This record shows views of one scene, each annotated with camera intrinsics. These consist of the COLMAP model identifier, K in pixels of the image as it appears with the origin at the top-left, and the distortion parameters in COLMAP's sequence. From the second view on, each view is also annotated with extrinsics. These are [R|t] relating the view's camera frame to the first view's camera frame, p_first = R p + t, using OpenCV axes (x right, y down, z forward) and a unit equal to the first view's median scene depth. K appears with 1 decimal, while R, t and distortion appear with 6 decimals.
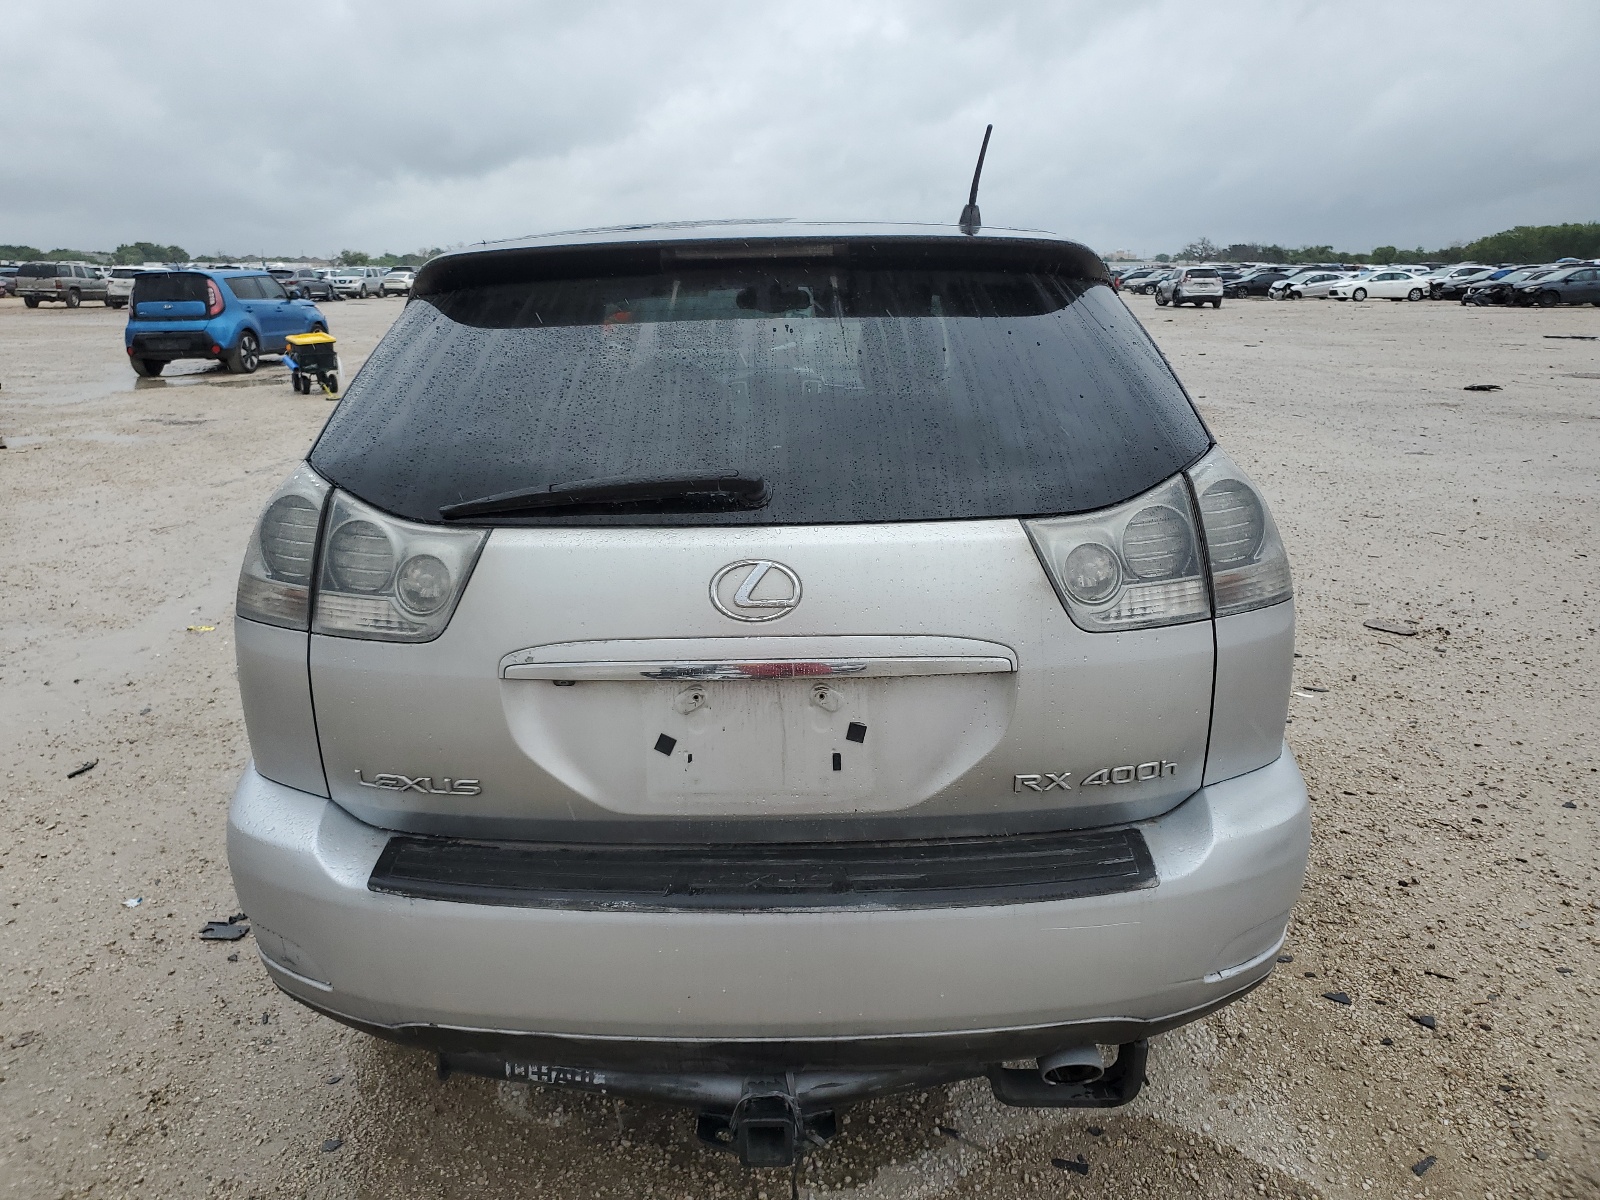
lens RADIAL K [[1226.3, 0, 787.3], [0, 1226.3, 600.6], [0, 0, 1]] dist [0.005972, 0.002151]
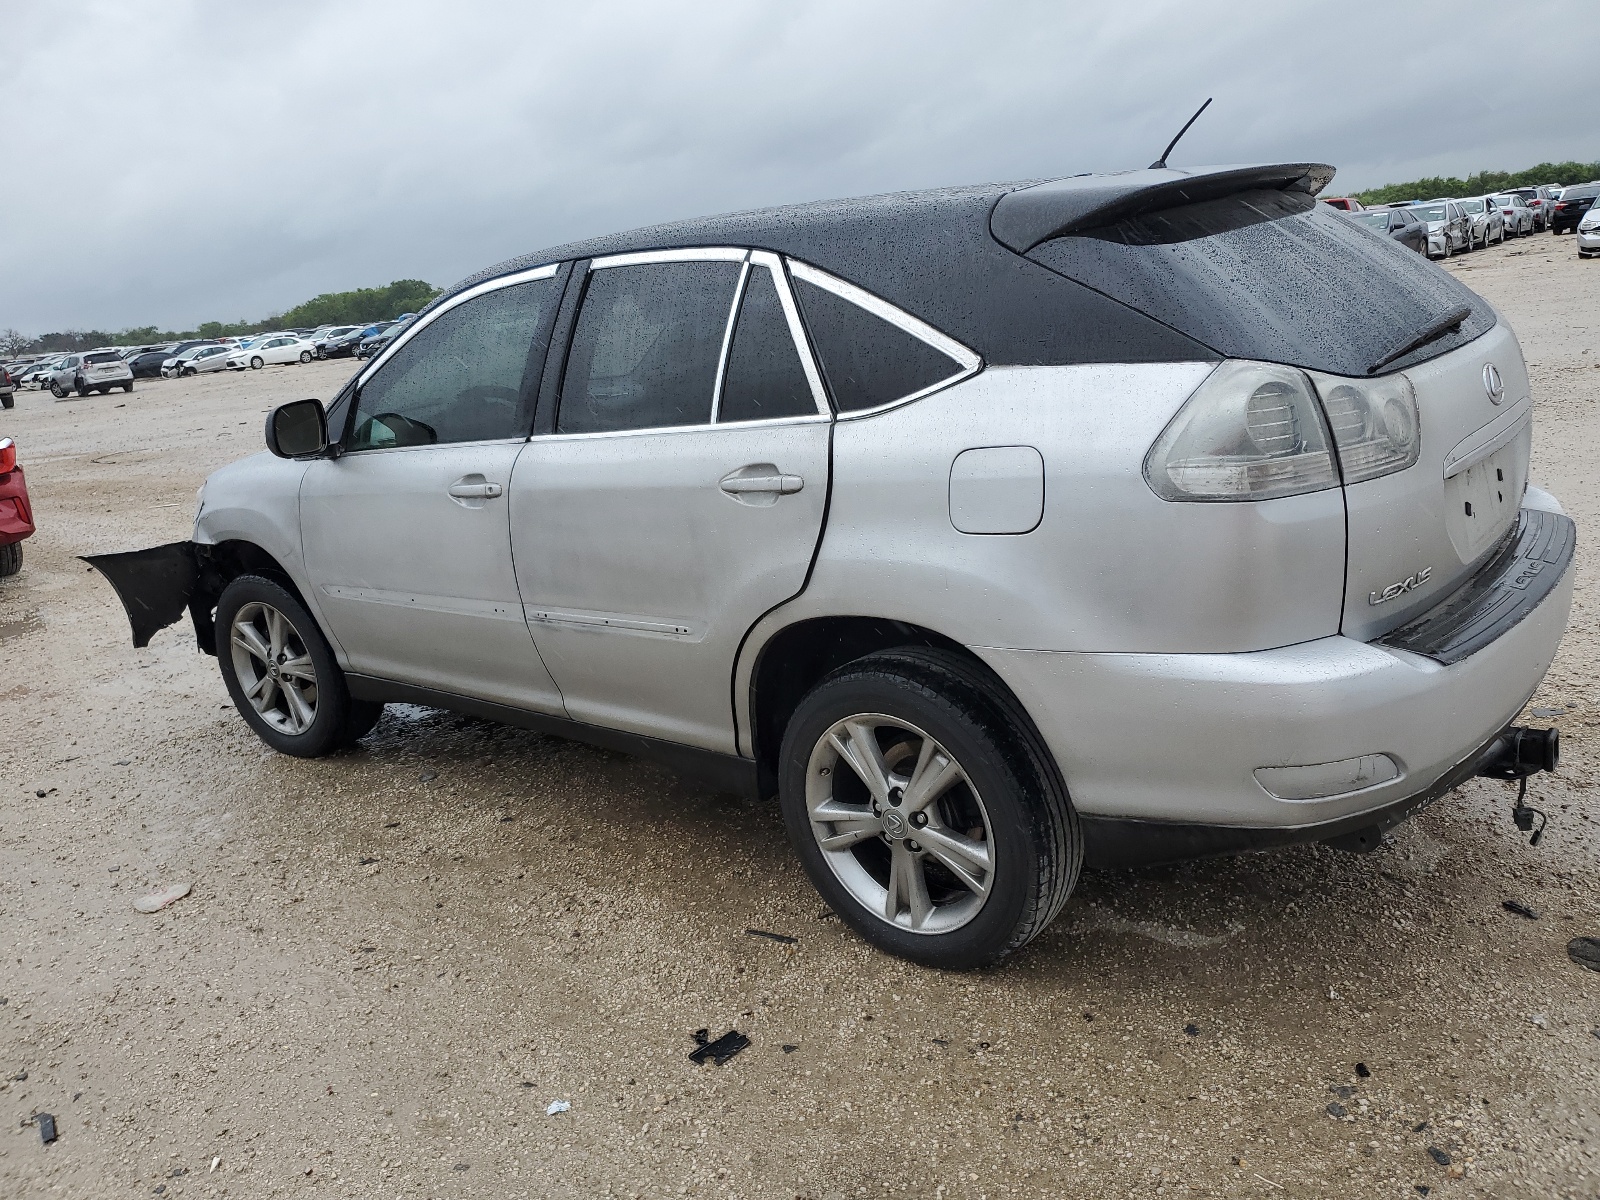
lens RADIAL K [[1226.3, 0, 787.3], [0, 1226.3, 600.6], [0, 0, 1]] dist [0.005972, 0.002151]
pose [[0.579098, -0.258968, 0.773033, -0.125810], [0.308940, 0.947196, 0.085879, -0.010577], [-0.754454, 0.189088, 0.628525, 0.052439]]
